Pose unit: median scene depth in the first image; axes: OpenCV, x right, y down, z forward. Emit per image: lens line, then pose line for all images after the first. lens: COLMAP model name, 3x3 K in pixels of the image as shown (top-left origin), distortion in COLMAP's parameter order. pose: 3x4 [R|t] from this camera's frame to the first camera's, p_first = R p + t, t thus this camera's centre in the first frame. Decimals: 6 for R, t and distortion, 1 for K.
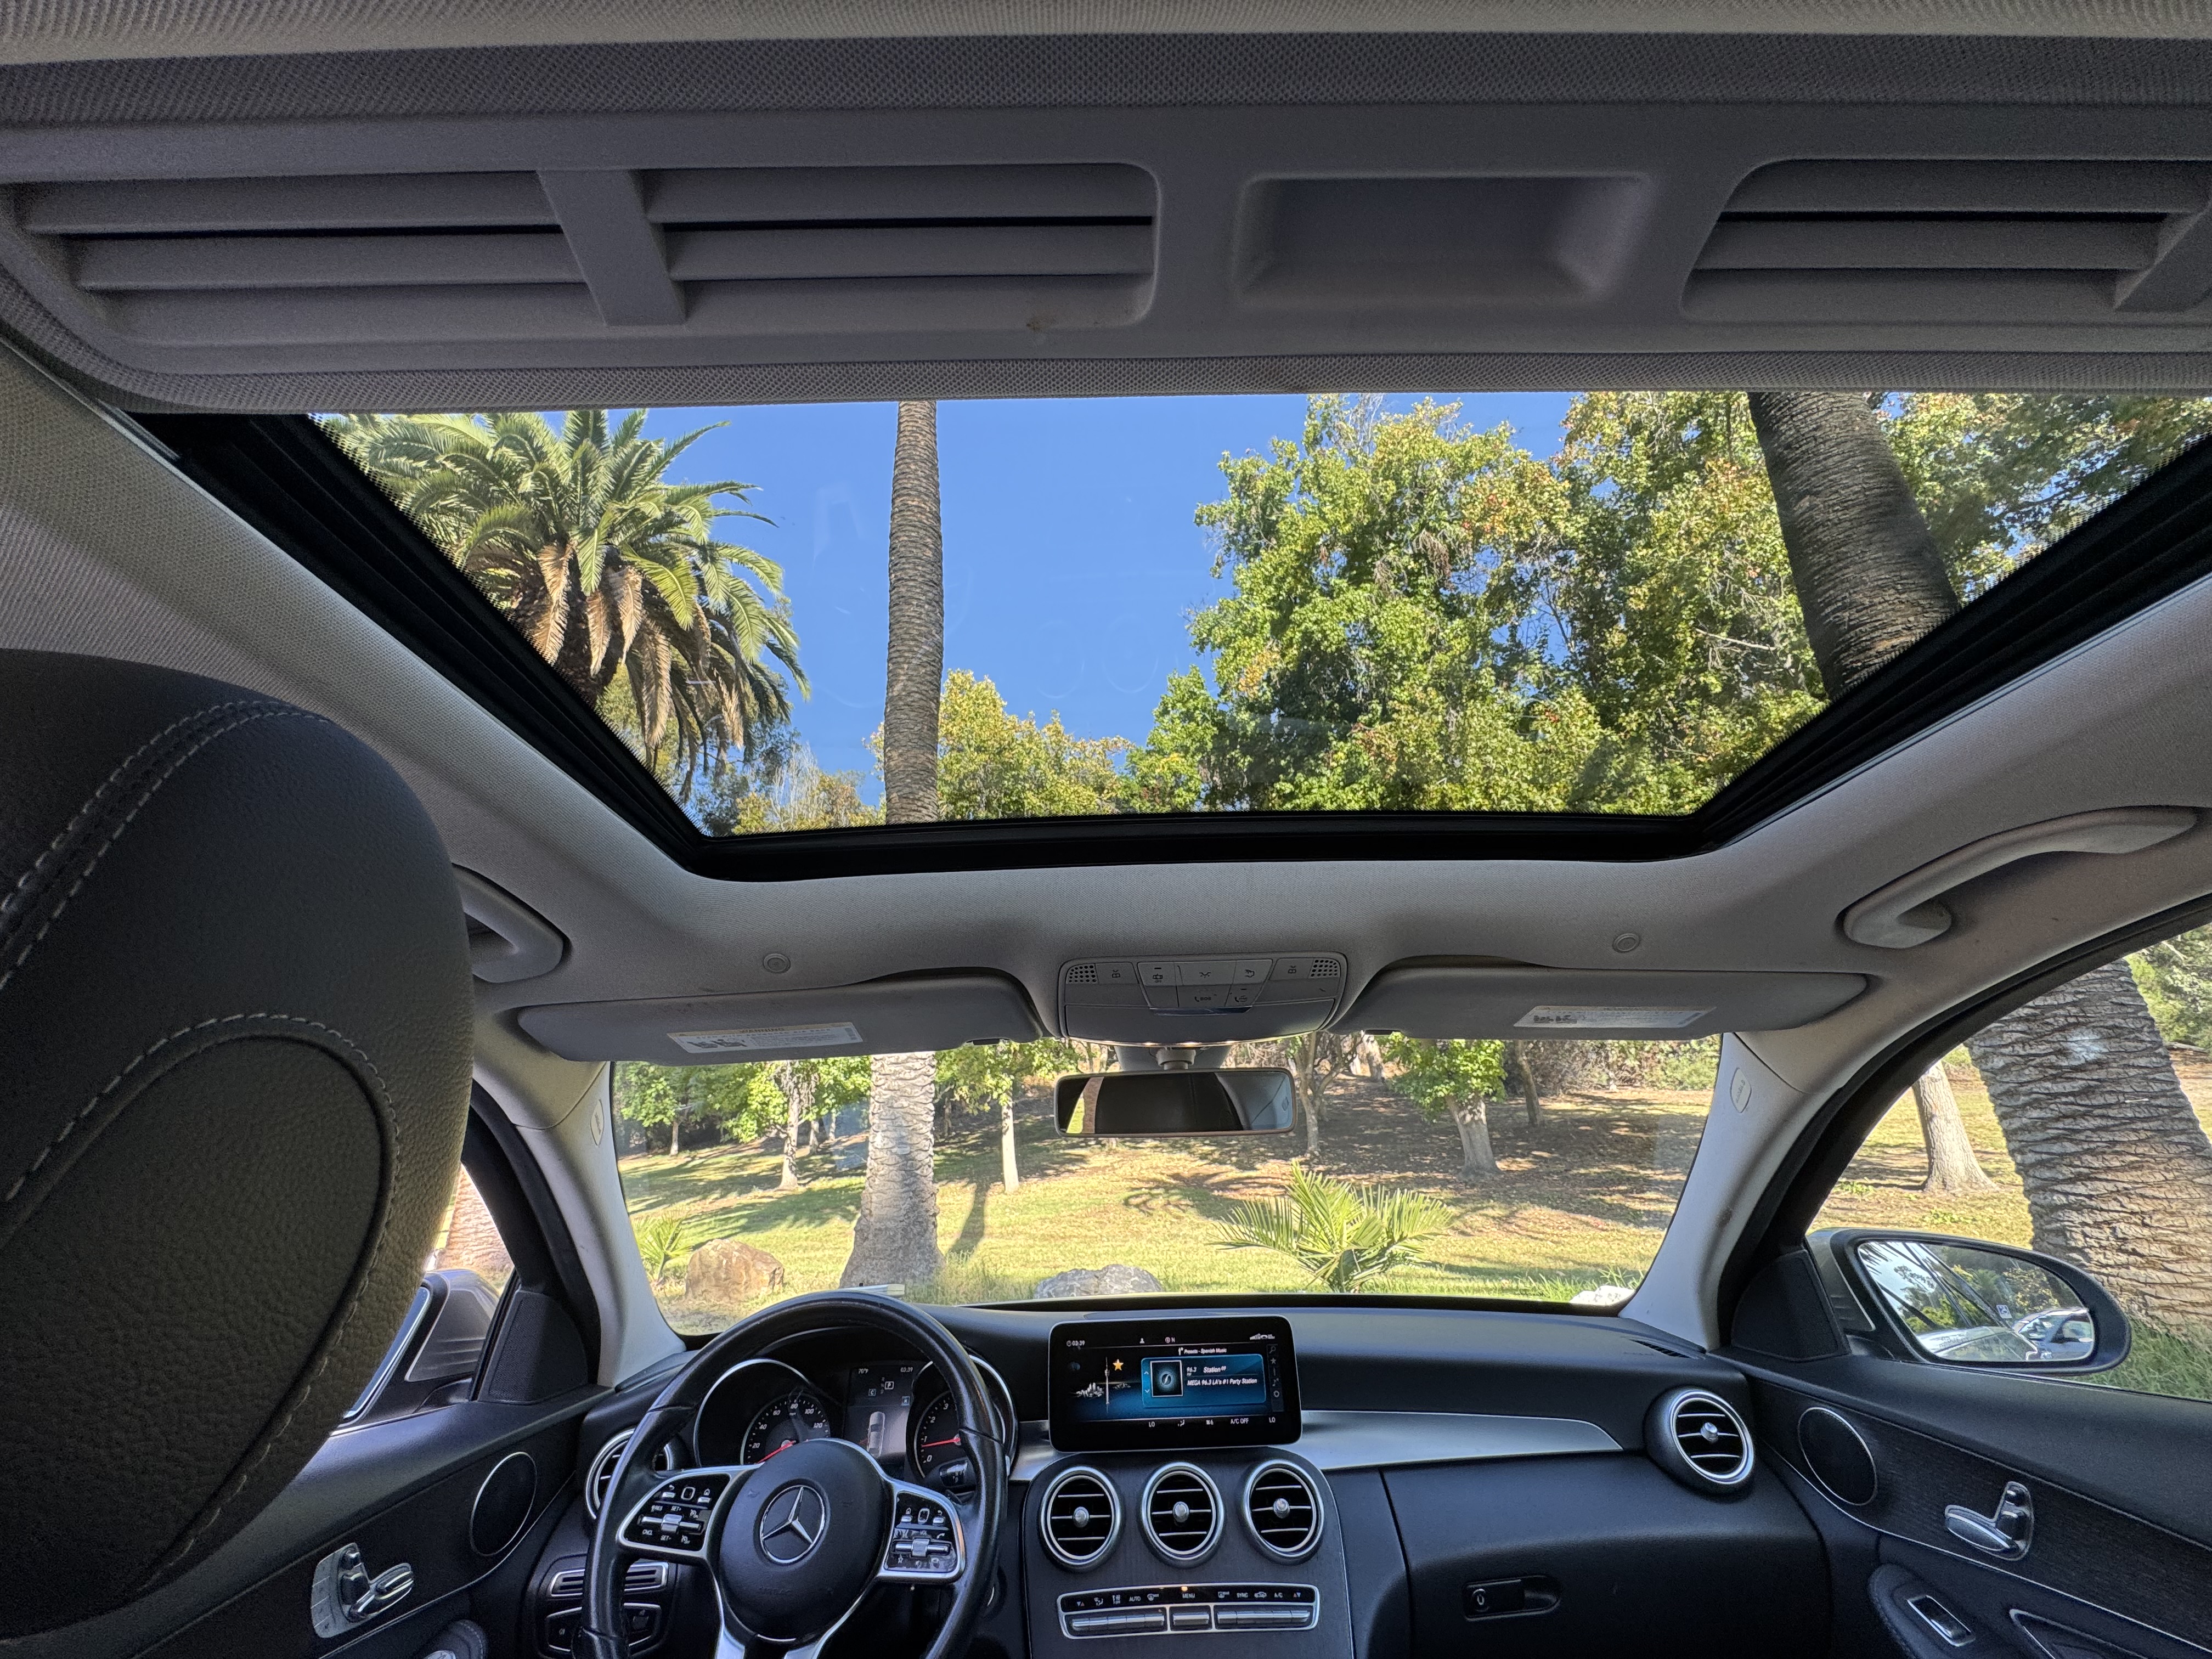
lens RADIAL K [[879.5, 0, 1098.7], [0, 879.5, 832.4], [0, 0, 1]] dist [-0.003197, 0.000564]
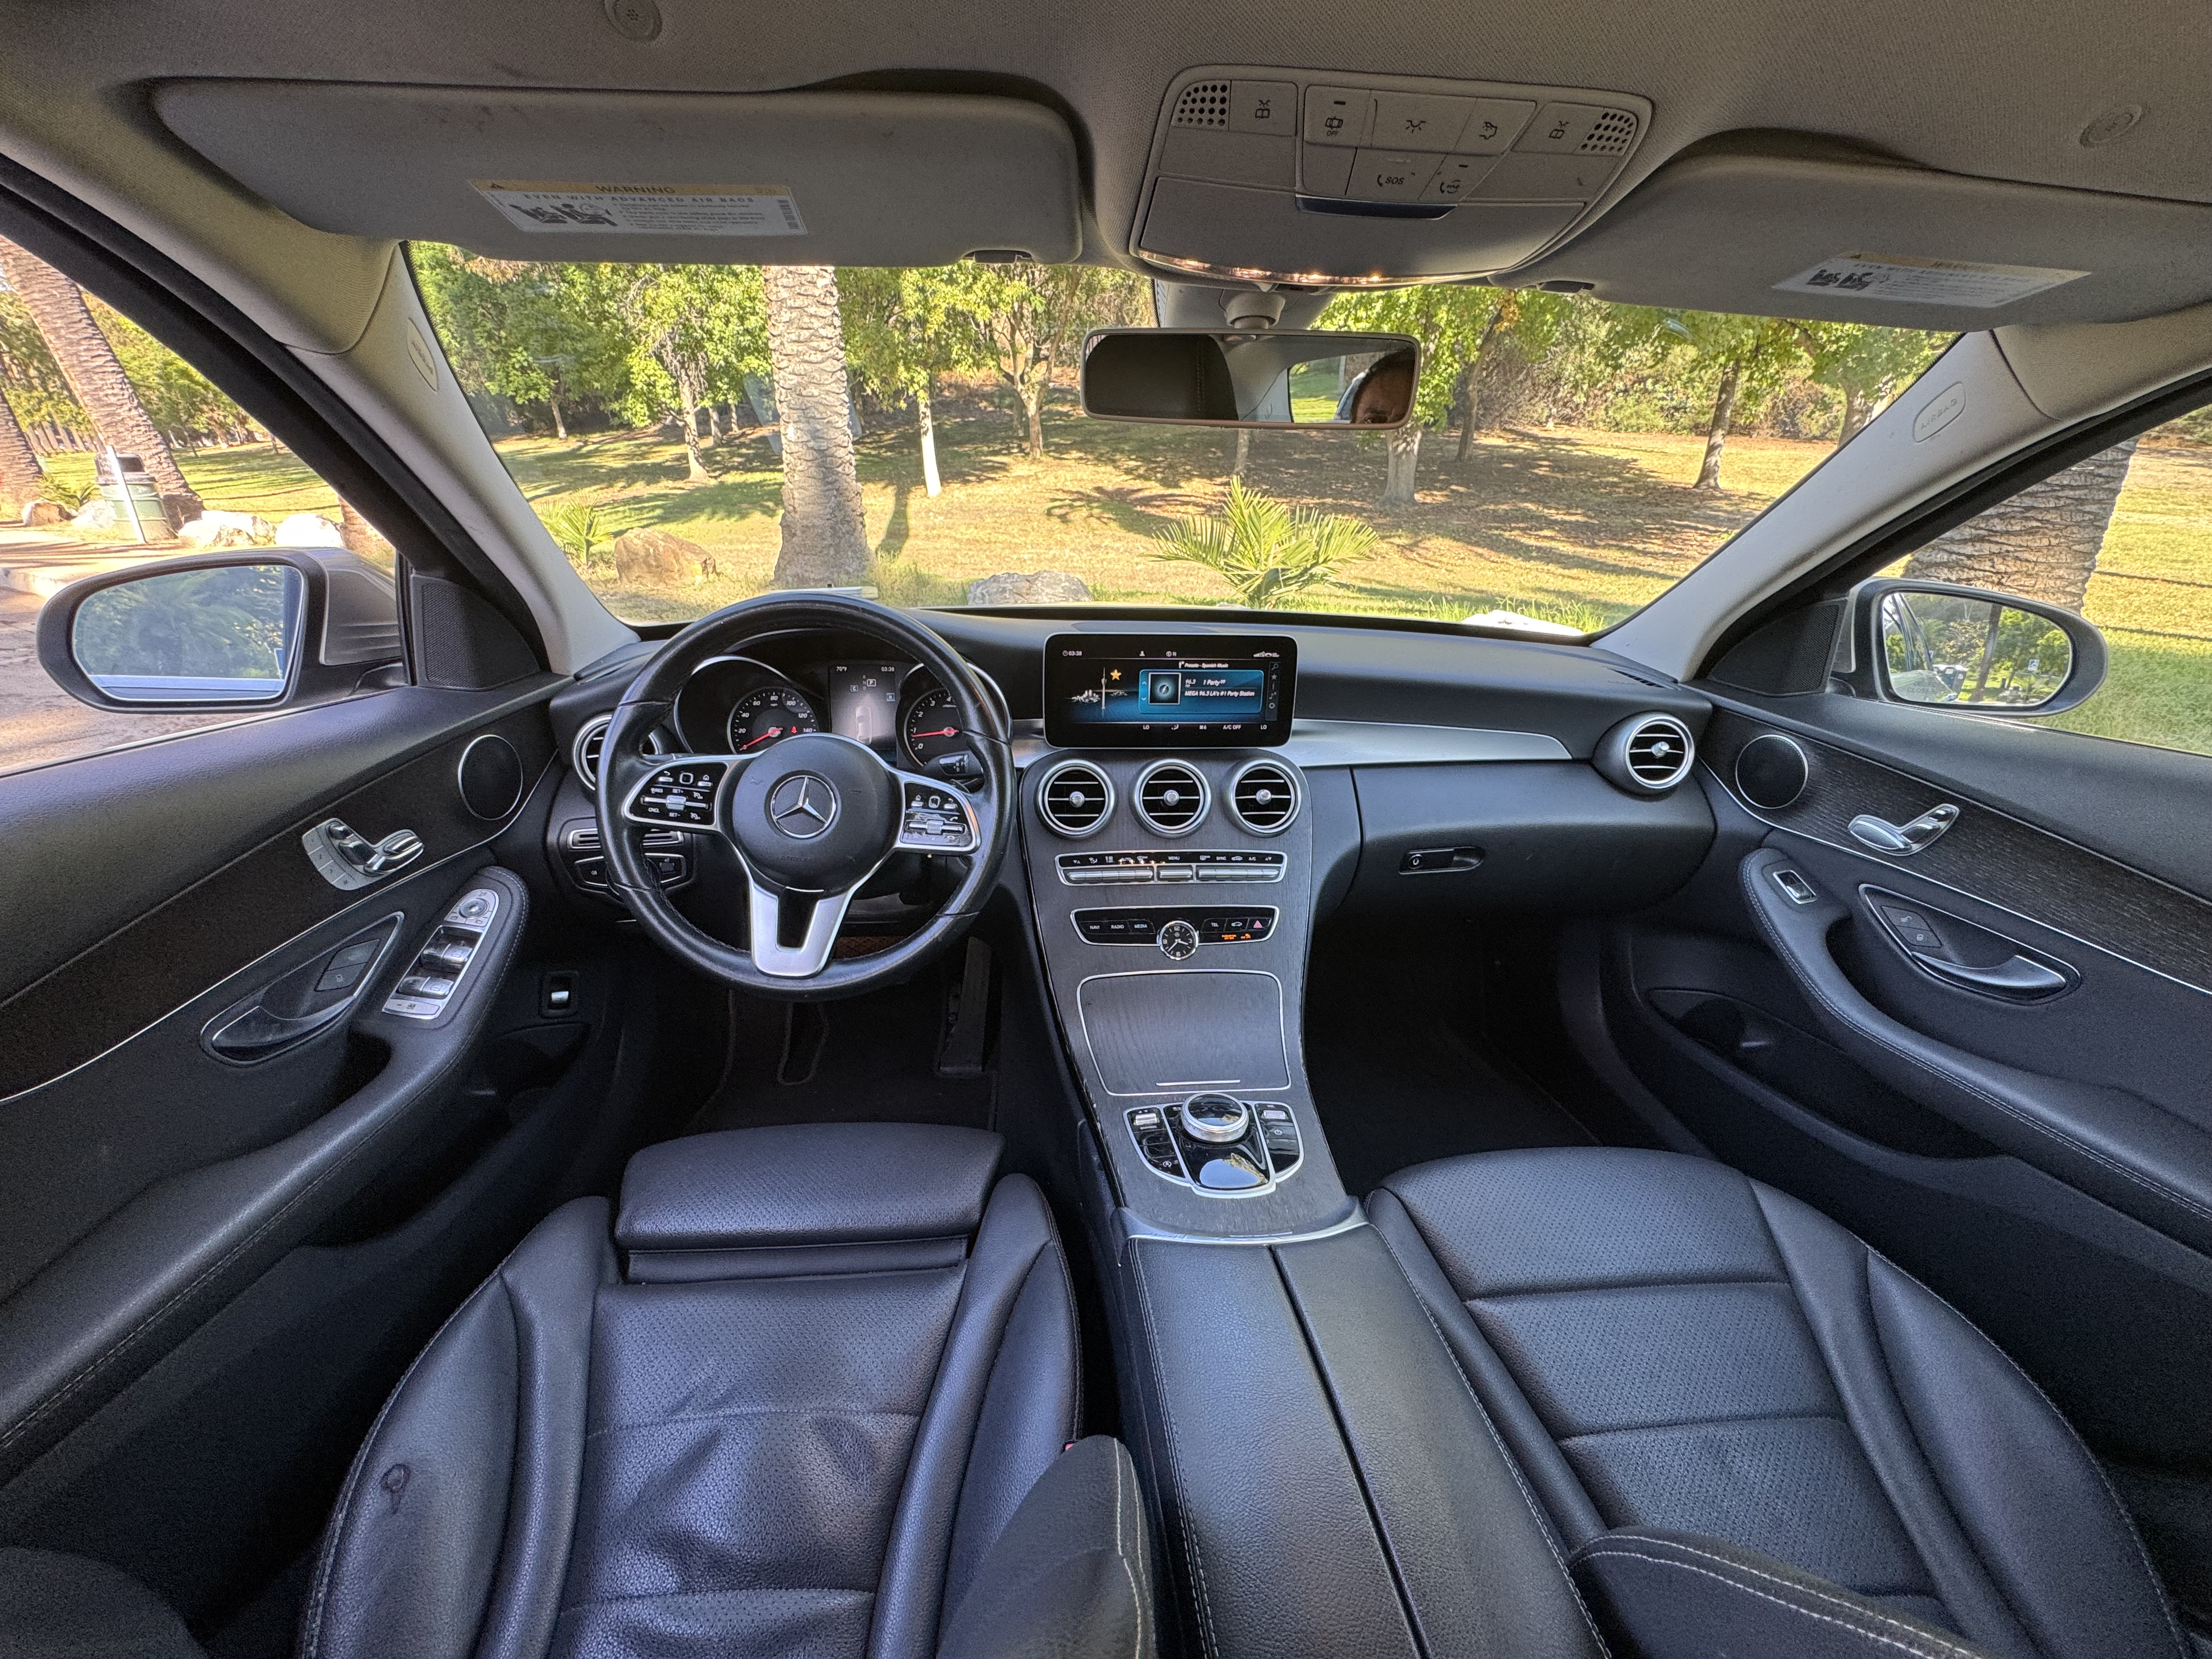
lens RADIAL K [[879.5, 0, 1098.7], [0, 879.5, 832.4], [0, 0, 1]] dist [-0.003197, 0.000564]
pose [[0.995151, 0.017931, 0.096713, -0.068973], [-0.078822, 0.733548, 0.675051, 0.067295], [-0.058839, -0.679401, 0.731405, 0.143068]]
